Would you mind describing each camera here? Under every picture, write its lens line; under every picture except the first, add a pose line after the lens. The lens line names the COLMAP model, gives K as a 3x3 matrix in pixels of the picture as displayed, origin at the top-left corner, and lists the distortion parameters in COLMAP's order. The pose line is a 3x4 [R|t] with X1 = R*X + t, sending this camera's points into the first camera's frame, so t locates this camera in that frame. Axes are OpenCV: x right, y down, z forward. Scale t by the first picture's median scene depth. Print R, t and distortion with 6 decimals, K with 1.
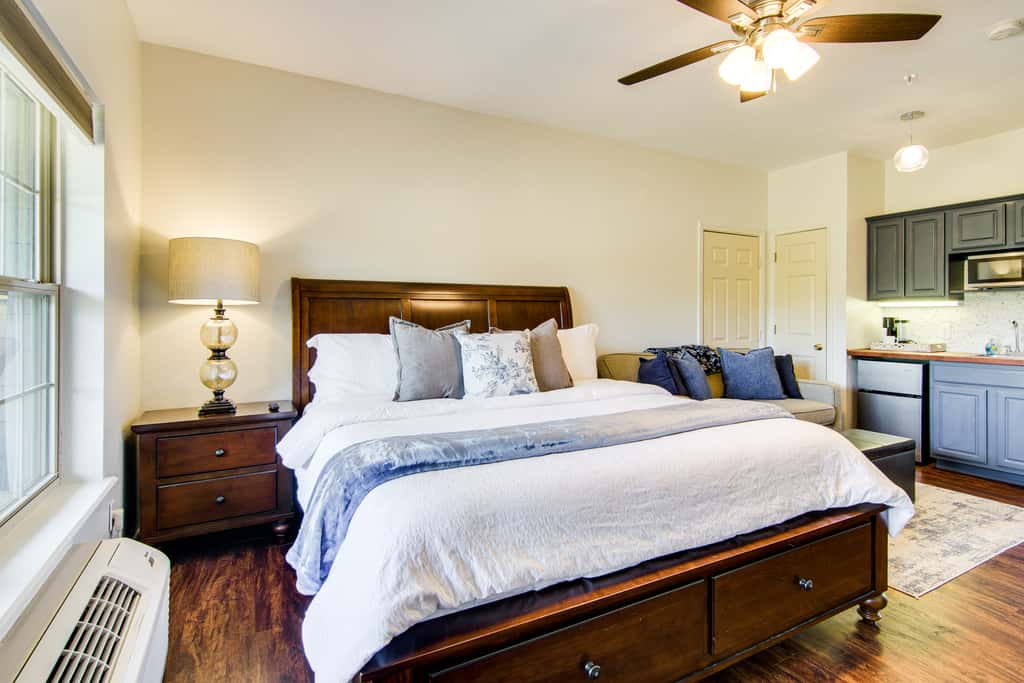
lens RADIAL K [[503.5, 0, 512.4], [0, 503.5, 315.3], [0, 0, 1]] dist [0.001382, -0.000389]
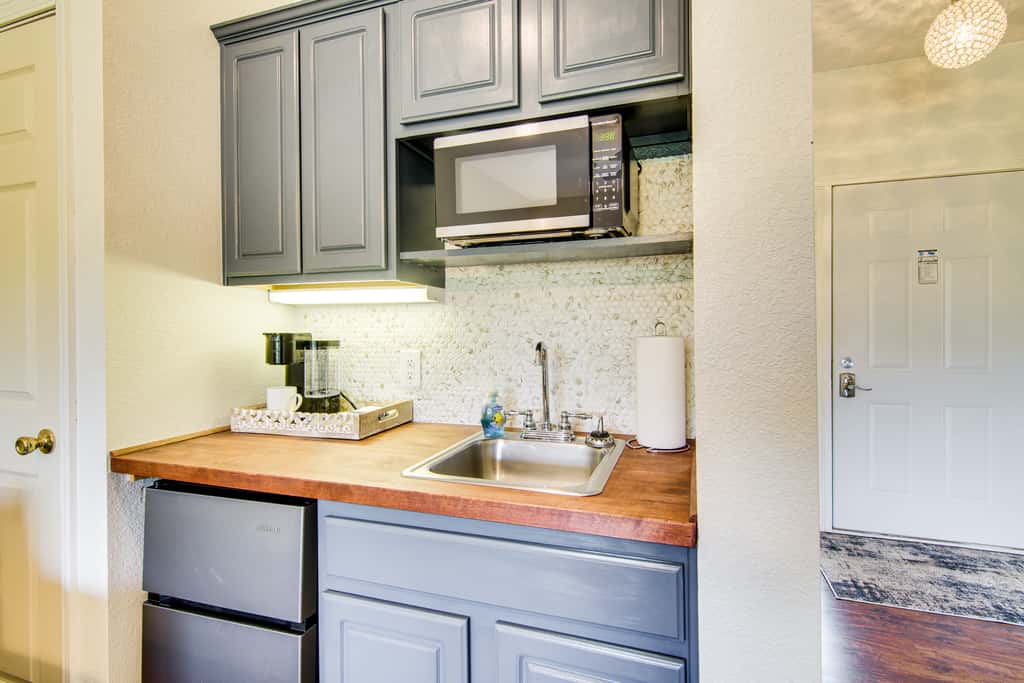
lens RADIAL K [[503.5, 0, 512.4], [0, 503.5, 315.3], [0, 0, 1]] dist [0.001382, -0.000389]
pose [[0.737668, 0.003561, 0.675154, 0.679978], [0.004025, 0.999945, -0.009671, -0.004669], [-0.675152, 0.009851, 0.737613, 0.688145]]
